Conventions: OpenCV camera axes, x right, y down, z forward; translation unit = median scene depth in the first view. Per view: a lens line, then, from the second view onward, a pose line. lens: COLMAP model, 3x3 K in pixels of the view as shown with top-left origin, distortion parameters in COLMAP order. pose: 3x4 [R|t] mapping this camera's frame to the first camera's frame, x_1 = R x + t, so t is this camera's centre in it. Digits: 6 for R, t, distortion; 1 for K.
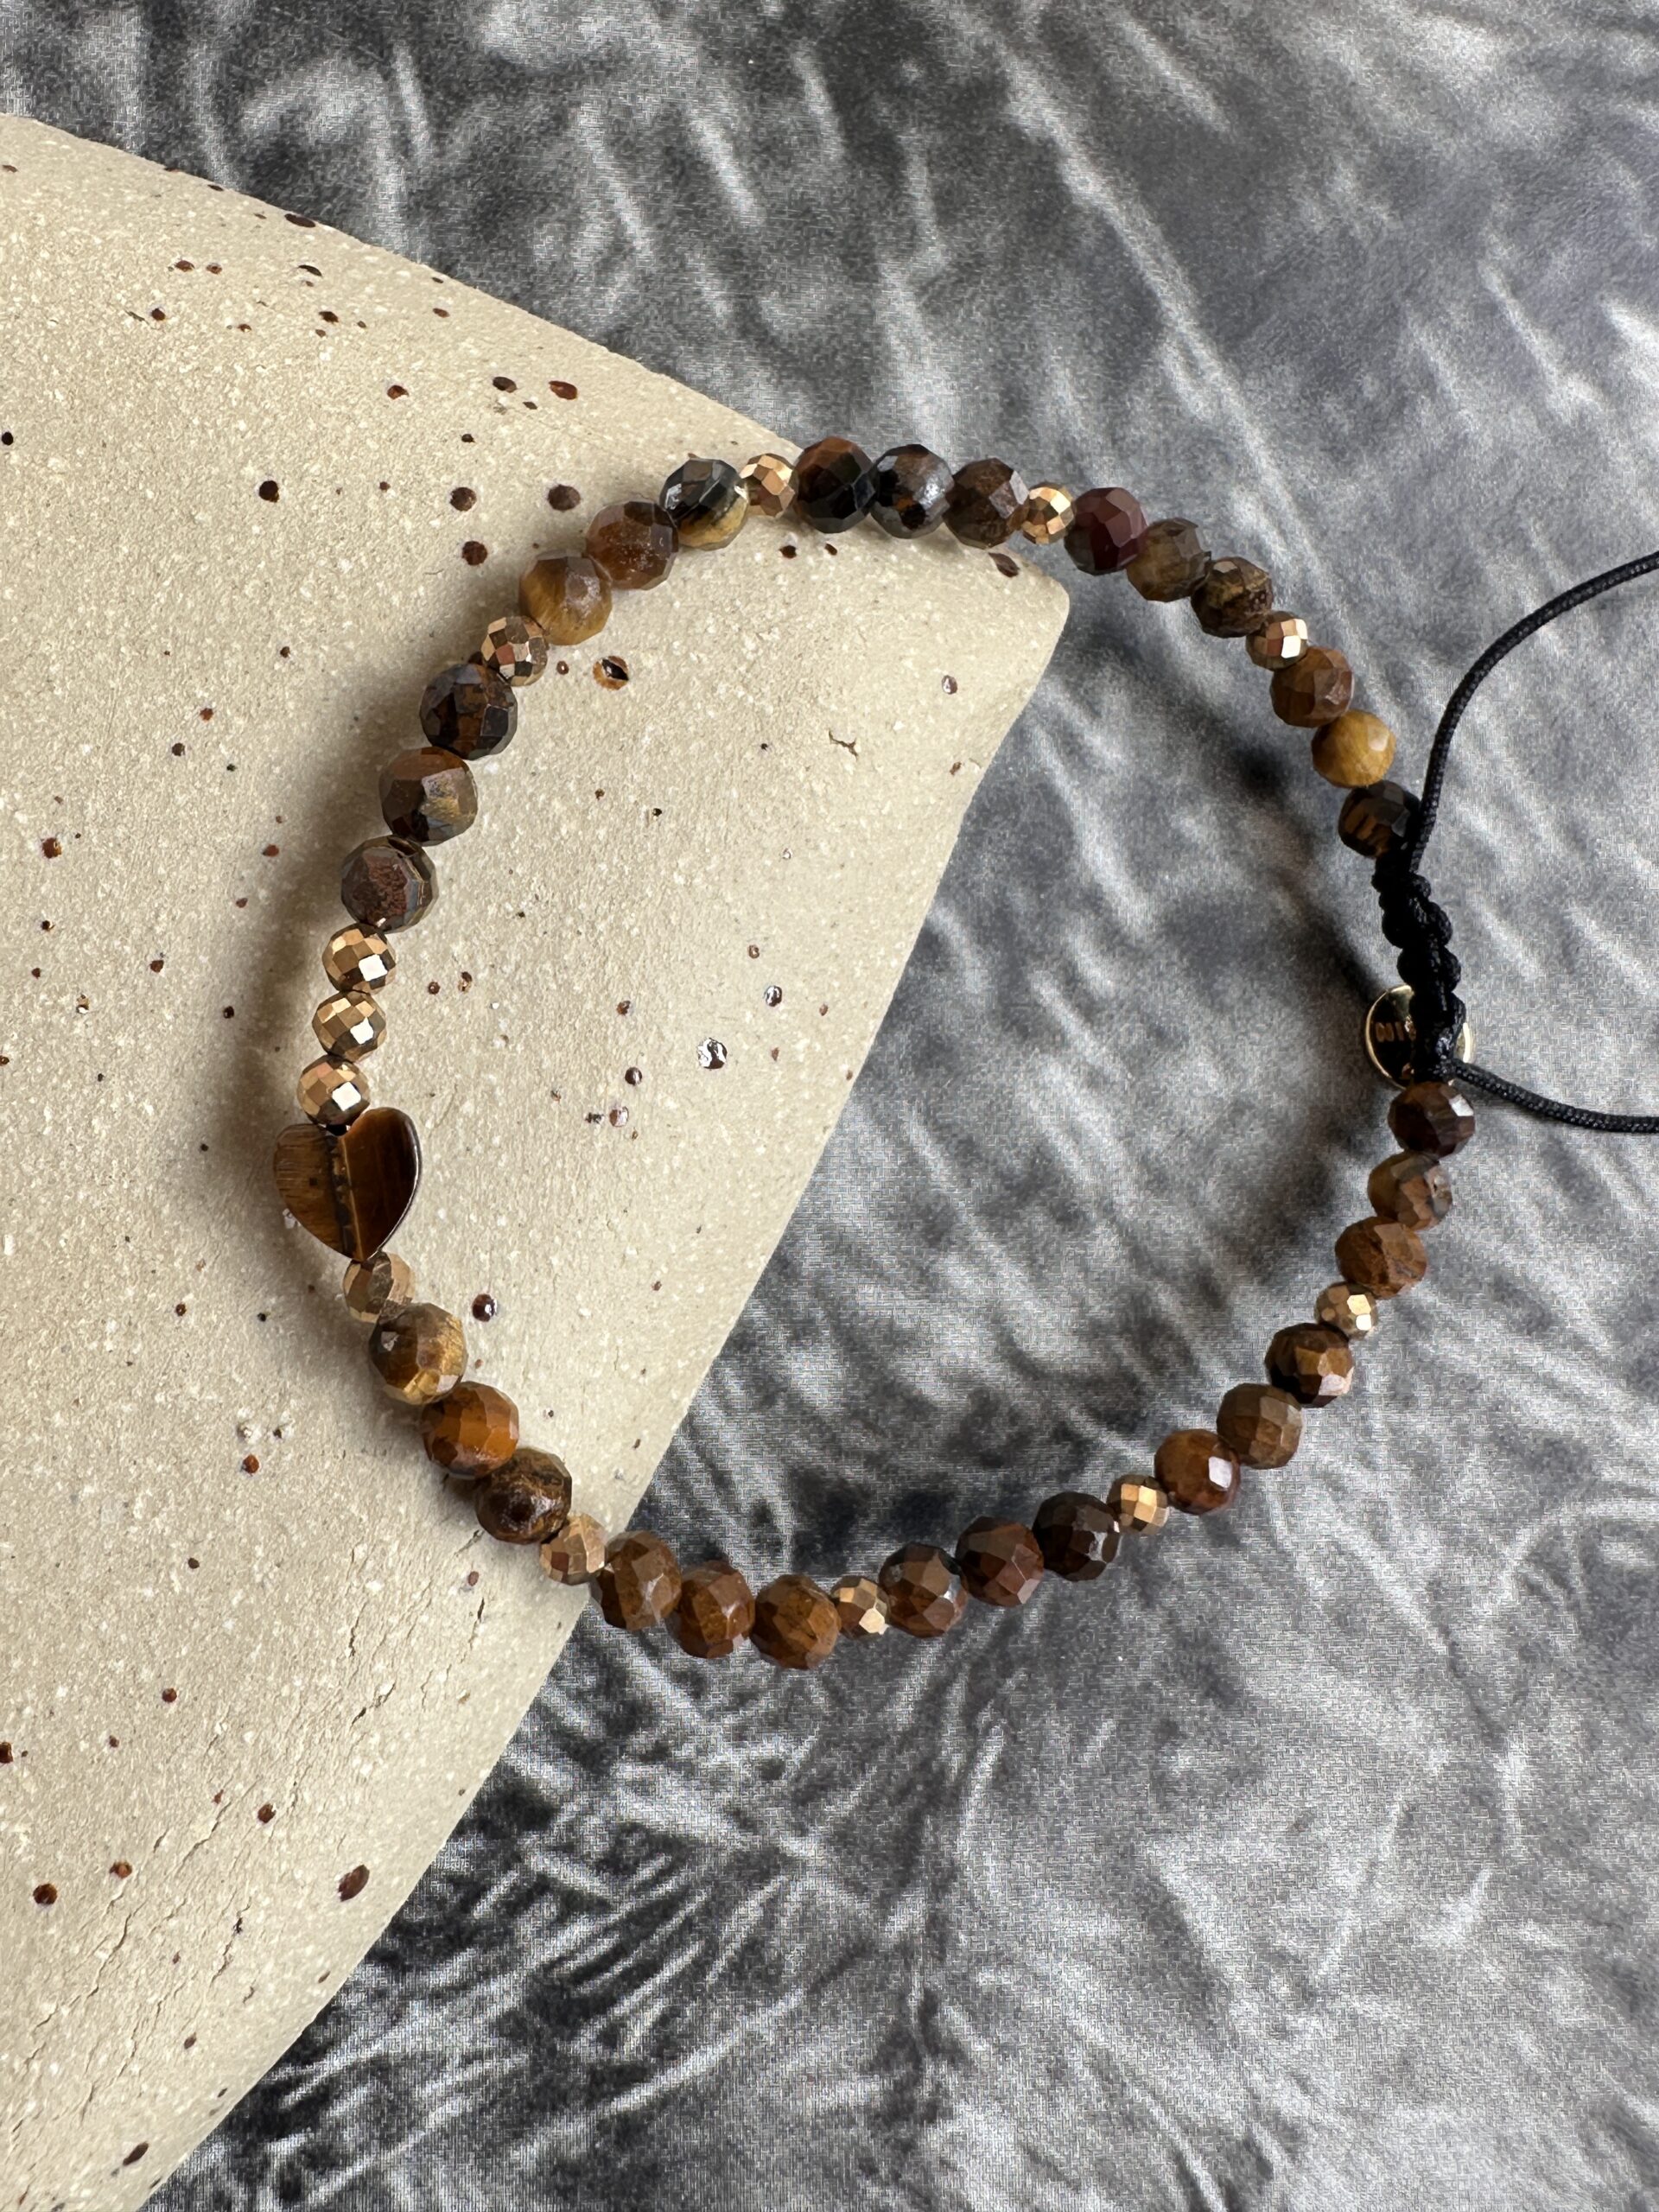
lens RADIAL K [[1997.0, 0, 801.7], [0, 1997.0, 987.5], [0, 0, 1]] dist [-0.019730, 0.010373]
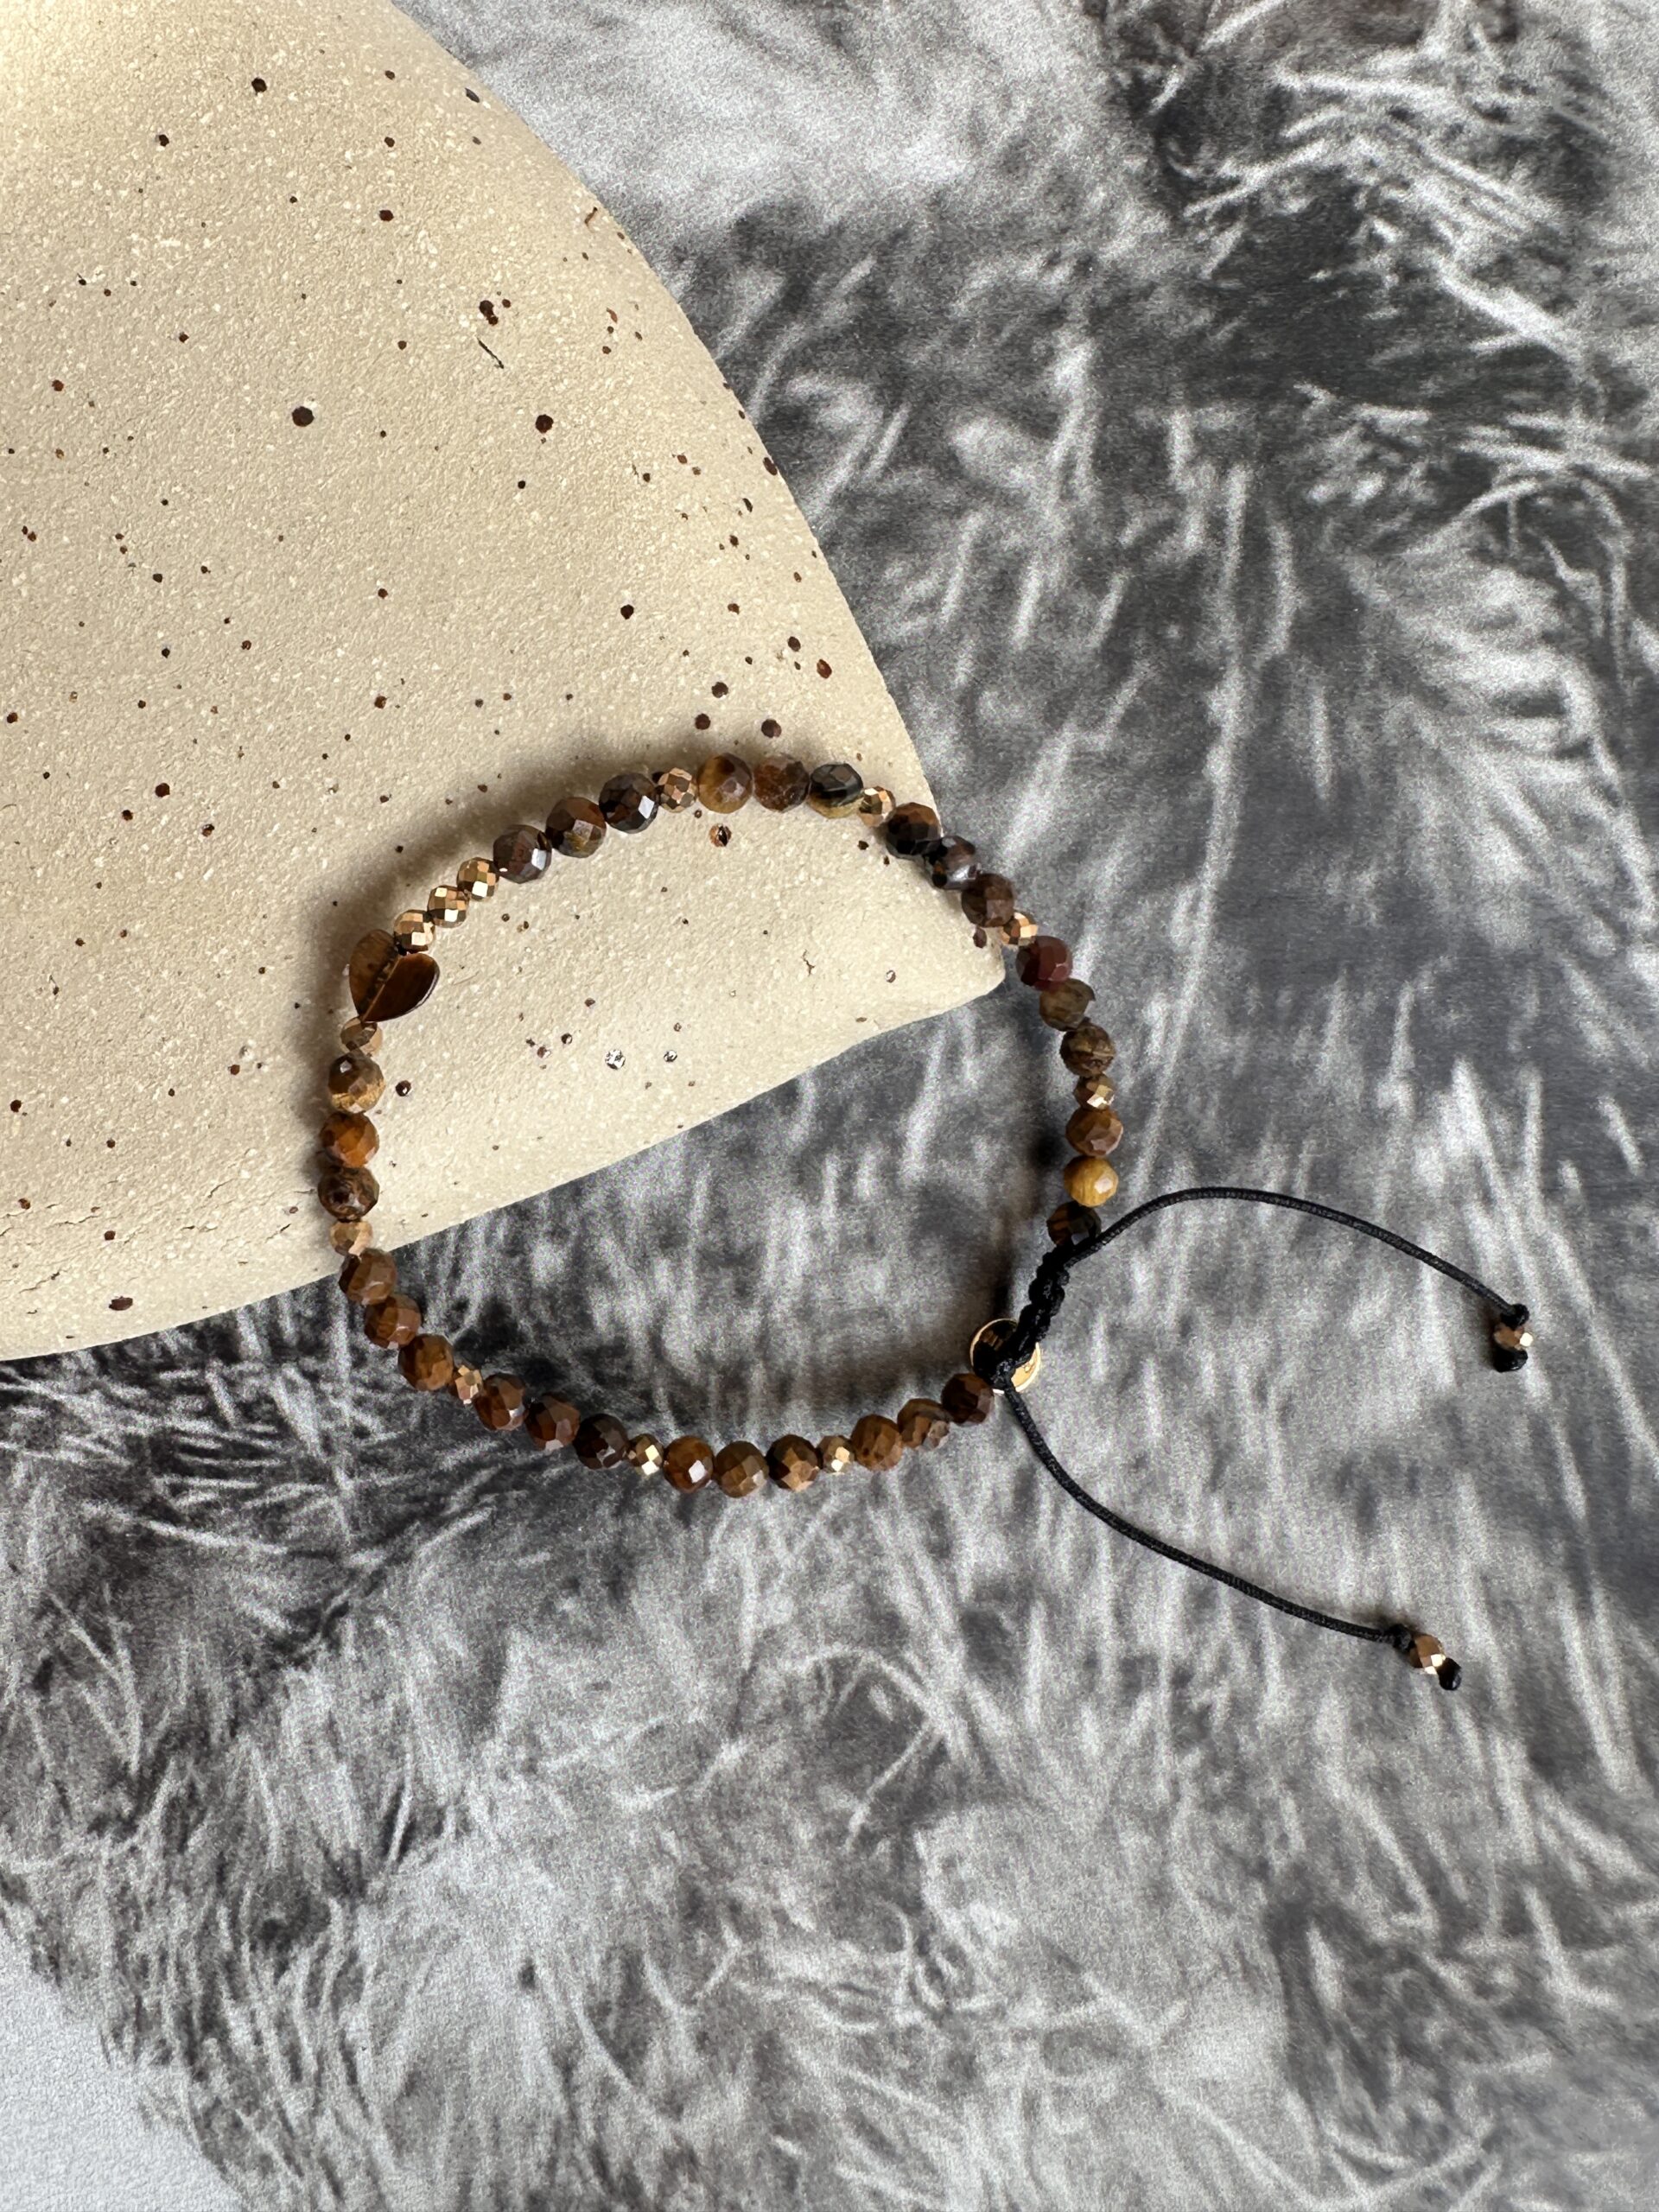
lens RADIAL K [[1997.0, 0, 829.5], [0, 1997.0, 1107.8], [0, 0, 1]] dist [-0.019730, 0.010373]
pose [[0.761347, 0.648208, -0.013284, 0.118246], [-0.646689, 0.760707, 0.055839, -0.123498], [0.046301, -0.033922, 0.998351, -0.526752]]
